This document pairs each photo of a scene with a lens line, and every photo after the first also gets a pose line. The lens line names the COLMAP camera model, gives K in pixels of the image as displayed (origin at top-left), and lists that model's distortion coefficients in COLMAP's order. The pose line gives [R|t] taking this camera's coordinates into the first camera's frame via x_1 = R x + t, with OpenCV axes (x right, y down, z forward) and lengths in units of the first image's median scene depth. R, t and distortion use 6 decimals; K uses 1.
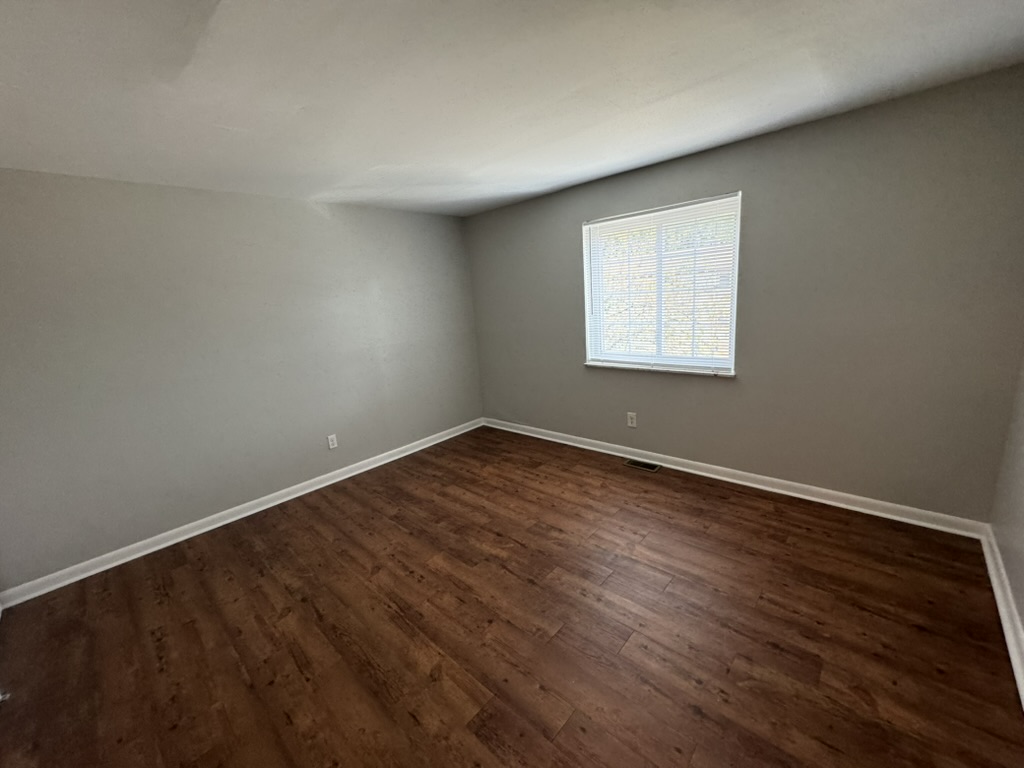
lens RADIAL K [[408.9, 0, 513.4], [0, 408.9, 384.3], [0, 0, 1]] dist [-0.003275, 0.000367]
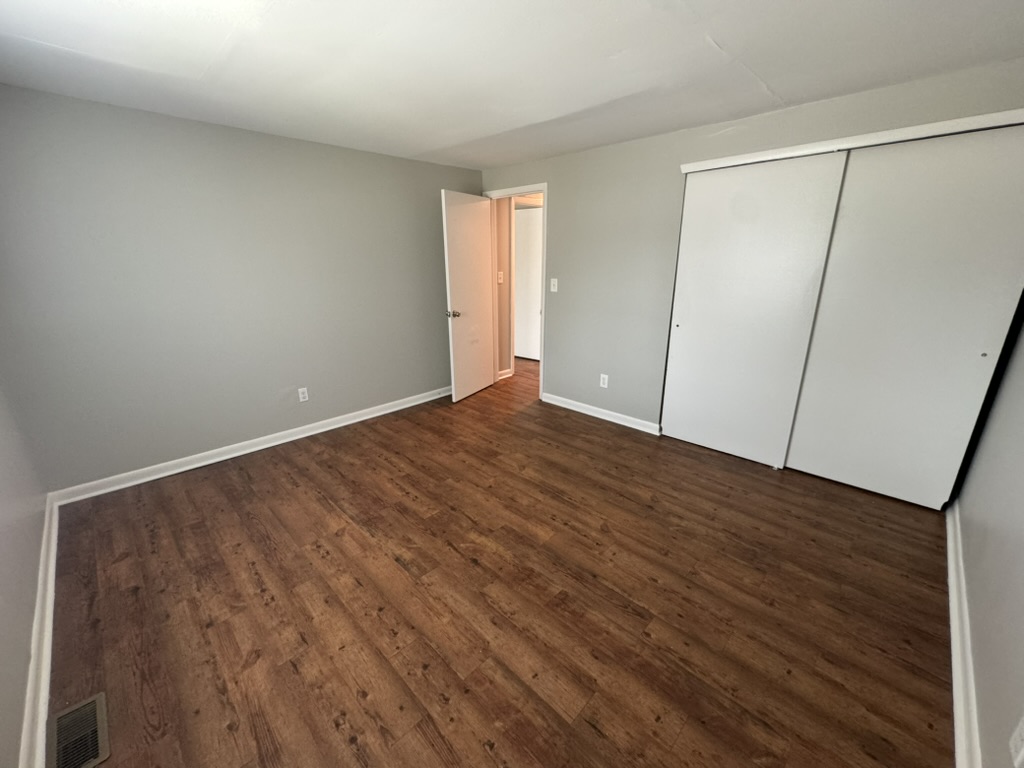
lens RADIAL K [[408.9, 0, 512.7], [0, 408.9, 384.1], [0, 0, 1]] dist [-0.003275, 0.000367]
pose [[-0.996396, 0.065857, 0.053458, -0.174379], [0.083819, 0.861119, 0.501446, -0.320625], [-0.013010, 0.504120, -0.863536, 1.522128]]
